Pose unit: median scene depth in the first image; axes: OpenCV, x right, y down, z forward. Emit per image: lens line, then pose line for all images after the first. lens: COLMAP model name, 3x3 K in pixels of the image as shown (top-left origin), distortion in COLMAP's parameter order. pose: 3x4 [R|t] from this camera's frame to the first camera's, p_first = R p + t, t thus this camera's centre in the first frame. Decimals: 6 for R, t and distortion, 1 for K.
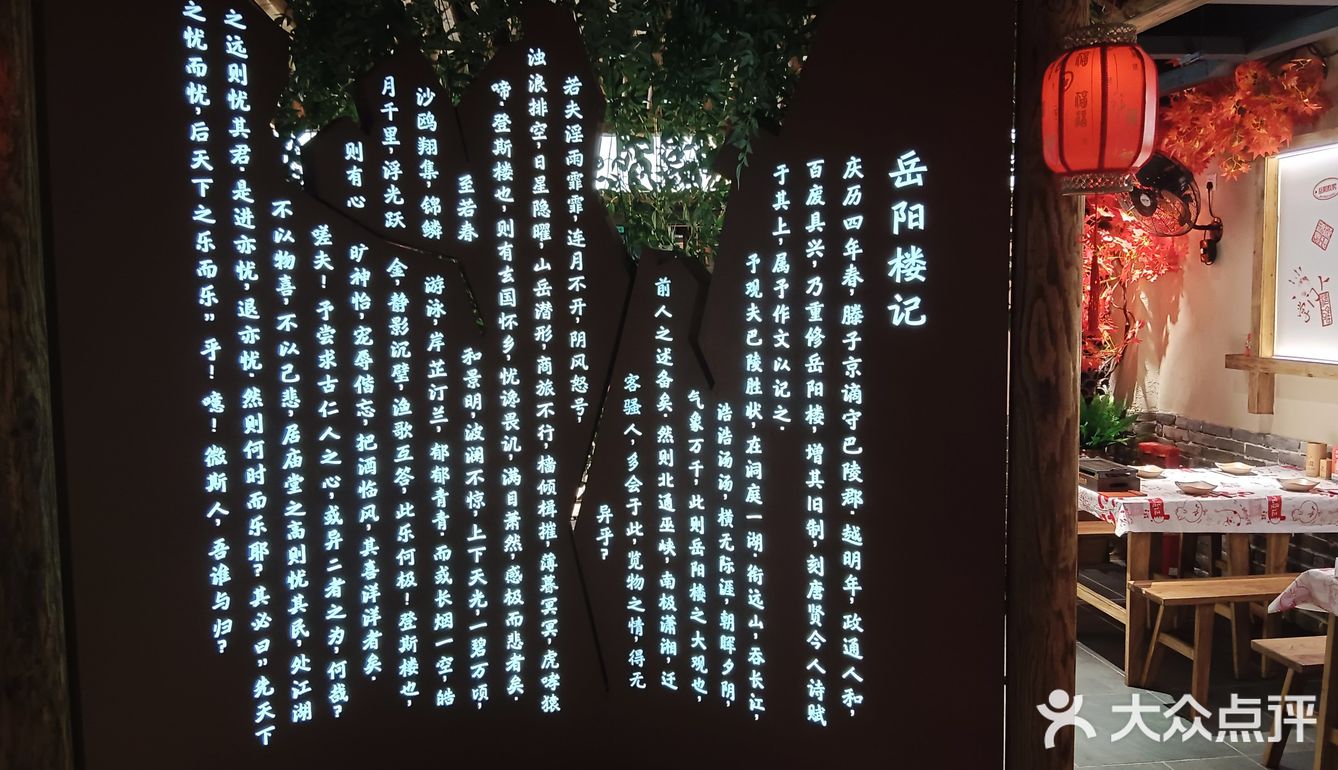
lens RADIAL K [[1061.1, 0, 667.9], [0, 1061.1, 383.8], [0, 0, 1]] dist [0.076809, -0.149495]
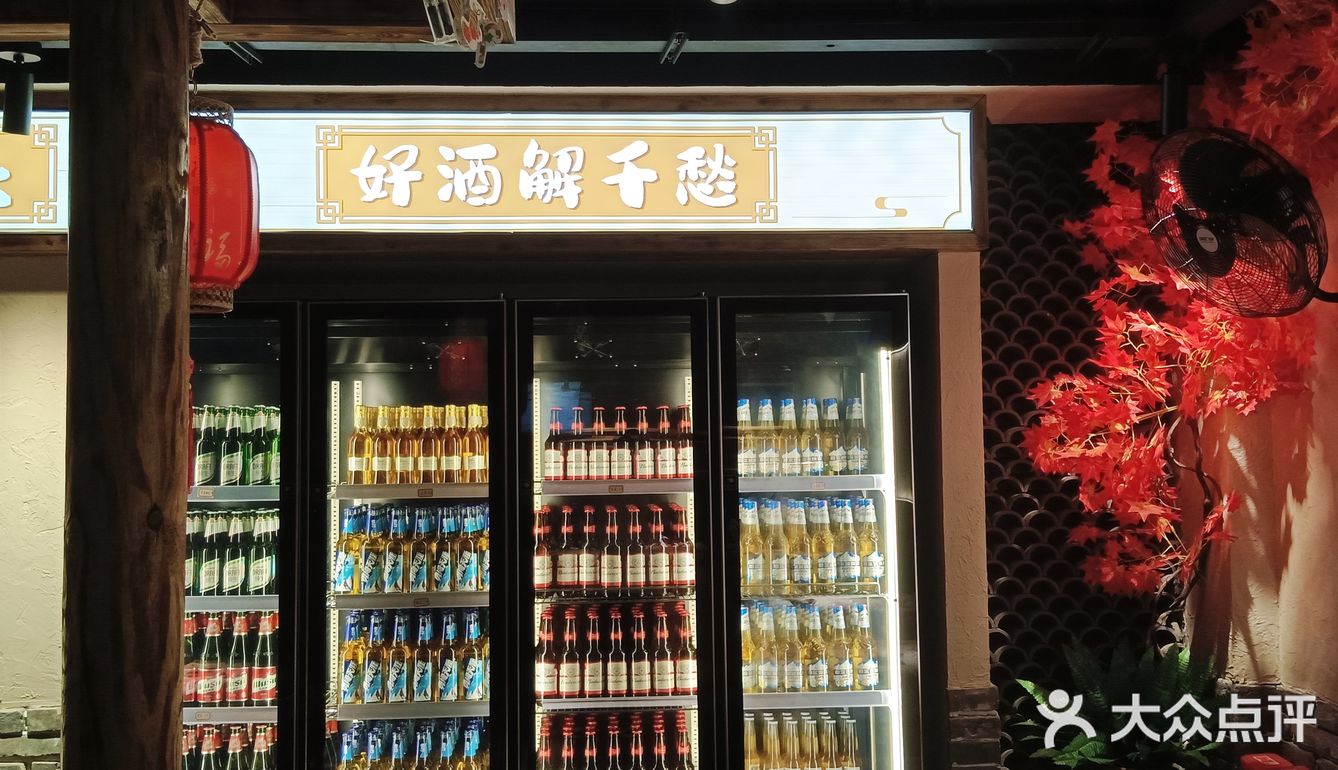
lens RADIAL K [[1349.7, 0, 668.7], [0, 1349.7, 373.3], [0, 0, 1]] dist [0.072590, 0.000000]
pose [[0.998930, 0.002190, -0.046195, 0.219936], [-0.008374, 0.990931, -0.134114, -0.028844], [0.045482, 0.134357, 0.989889, 0.374635]]
